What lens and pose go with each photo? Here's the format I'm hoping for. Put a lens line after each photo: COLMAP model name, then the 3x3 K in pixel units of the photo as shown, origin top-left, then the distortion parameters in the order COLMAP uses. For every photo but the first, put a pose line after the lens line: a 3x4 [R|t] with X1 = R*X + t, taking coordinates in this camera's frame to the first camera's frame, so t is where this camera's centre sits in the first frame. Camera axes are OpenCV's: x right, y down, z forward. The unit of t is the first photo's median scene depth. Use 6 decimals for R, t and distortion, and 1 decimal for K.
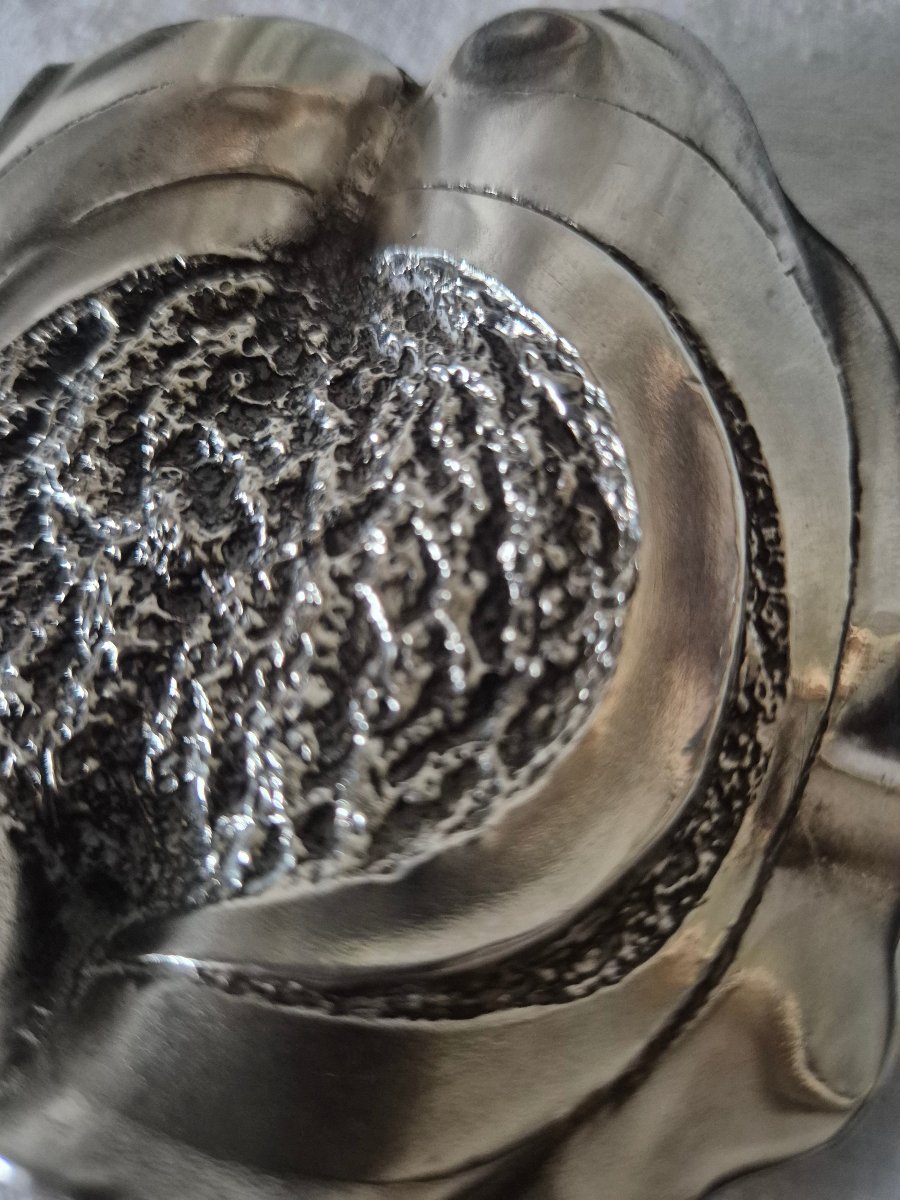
lens RADIAL K [[832.4, 0, 480.7], [0, 832.4, 582.4], [0, 0, 1]] dist [-0.040254, -0.021189]
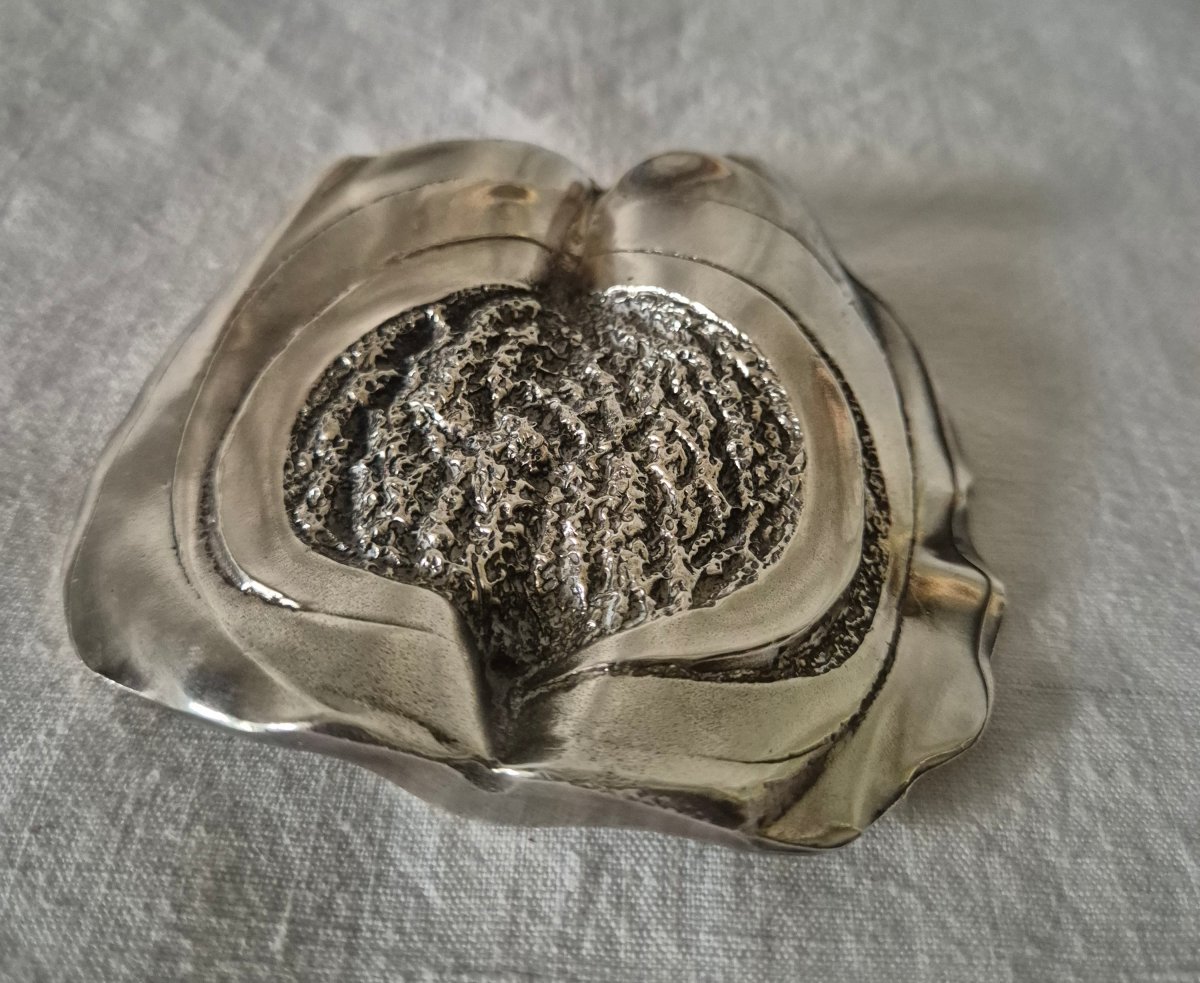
lens RADIAL K [[915.8, 0, 609.0], [0, 915.8, 495.3], [0, 0, 1]] dist [0.038631, 0.002559]
pose [[0.971200, -0.019427, 0.237471, -0.654752], [0.073080, 0.972920, -0.219287, 0.451220], [-0.226780, 0.230326, 0.946320, -0.699606]]
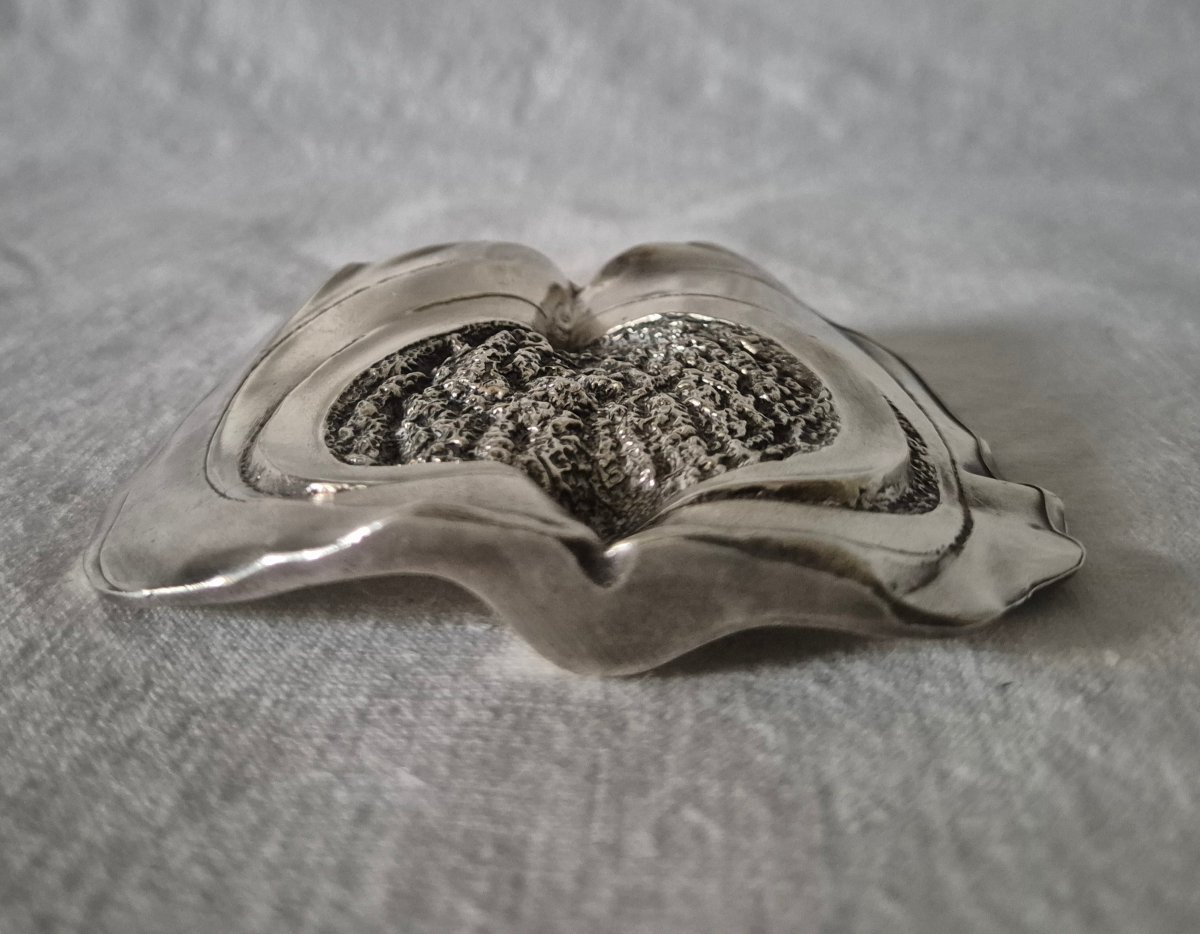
lens RADIAL K [[1057.1, 0, 592.9], [0, 1057.1, 466.2], [0, 0, 1]] dist [0.001966, 0.001843]
pose [[0.946649, -0.012393, 0.322027, -1.014027], [0.228223, 0.731288, -0.642754, 1.430487], [-0.227528, 0.681957, 0.695101, -0.369688]]
